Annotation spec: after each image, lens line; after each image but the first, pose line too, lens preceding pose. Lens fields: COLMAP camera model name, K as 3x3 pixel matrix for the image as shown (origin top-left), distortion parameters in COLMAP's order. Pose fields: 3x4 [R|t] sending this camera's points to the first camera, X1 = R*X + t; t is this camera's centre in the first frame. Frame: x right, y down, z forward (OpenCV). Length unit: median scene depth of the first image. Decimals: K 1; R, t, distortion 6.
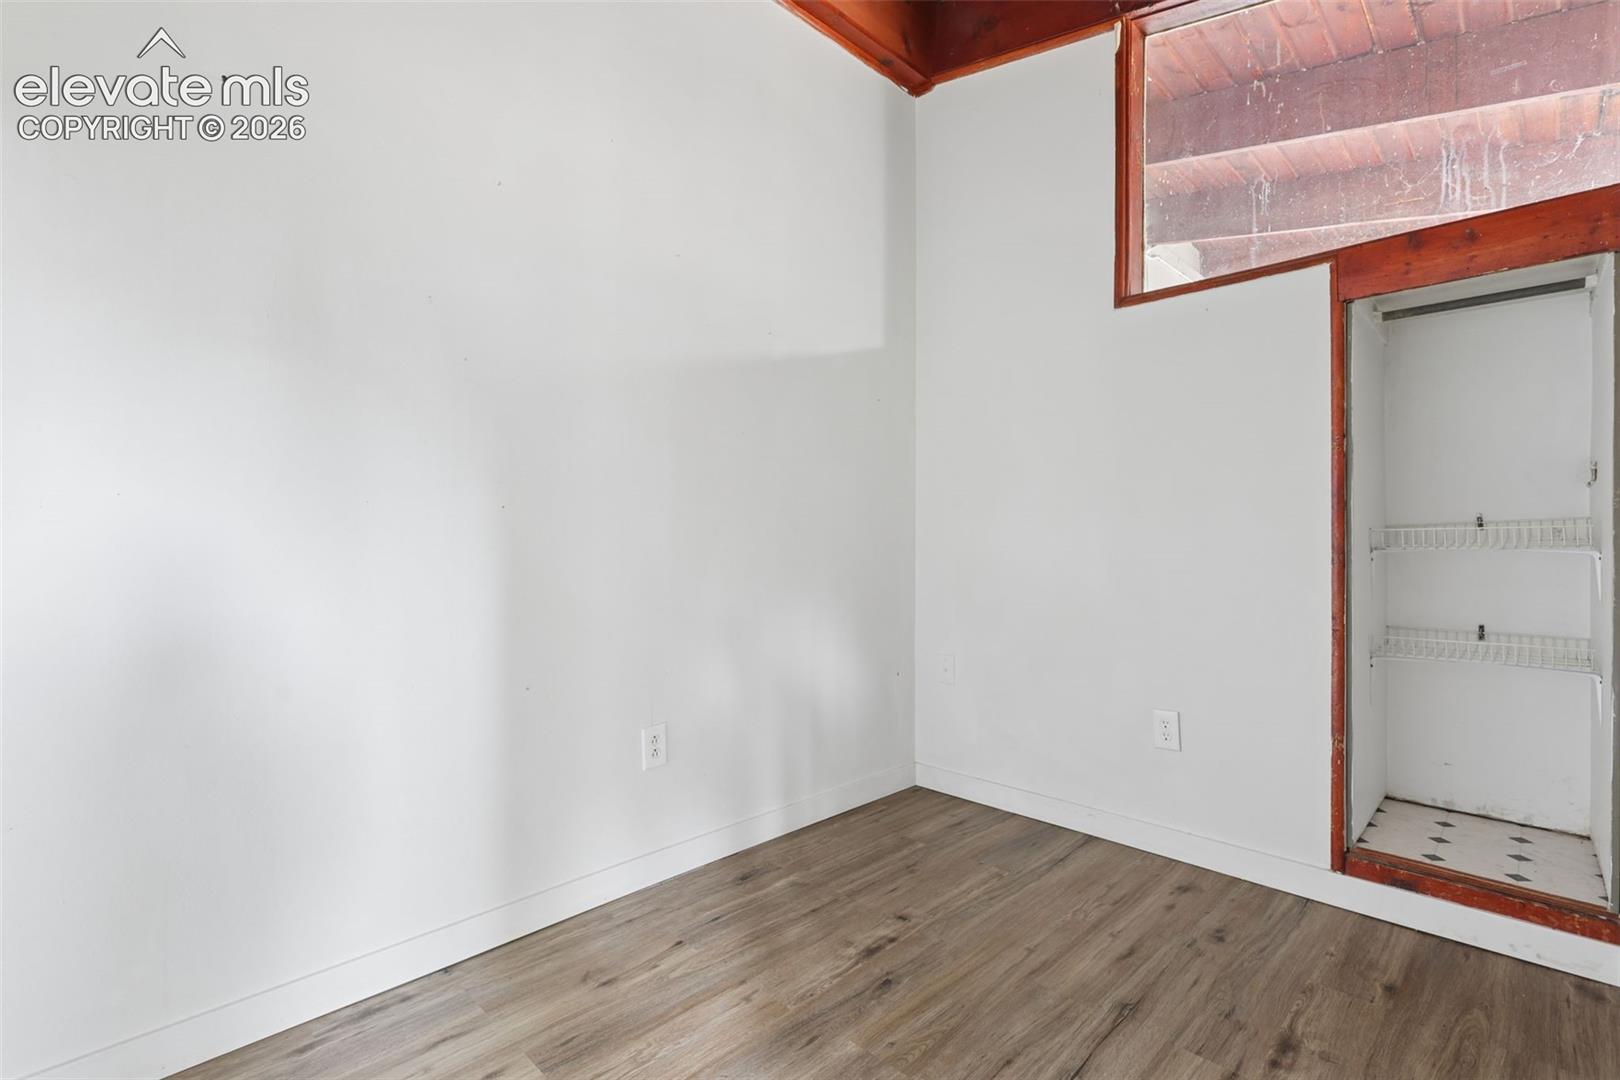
lens RADIAL K [[753.3, 0, 808.2], [0, 753.3, 531.2], [0, 0, 1]] dist [-0.000123, 0.000674]
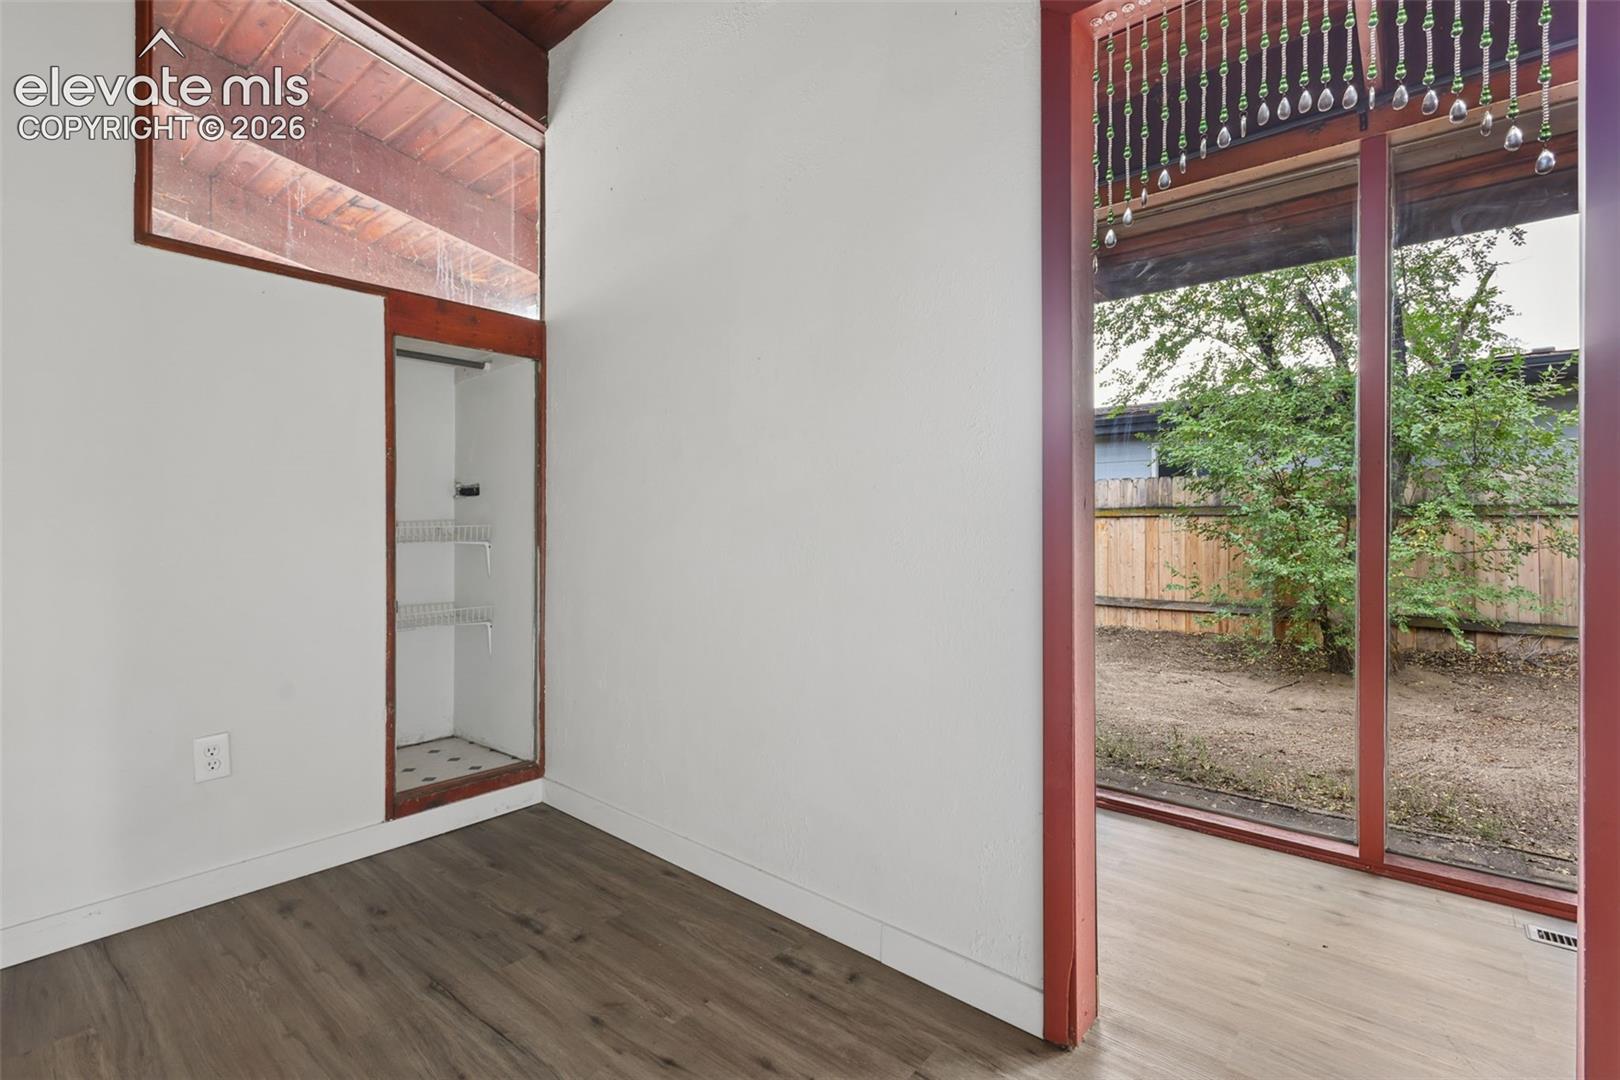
lens RADIAL K [[746.8, 0, 814.4], [0, 746.8, 534.4], [0, 0, 1]] dist [0.001767, 0.000817]
pose [[-0.084697, -0.007878, 0.996376, -0.532025], [-0.000730, 0.999969, 0.007844, -0.002366], [-0.996407, -0.000062, -0.084700, 0.459513]]
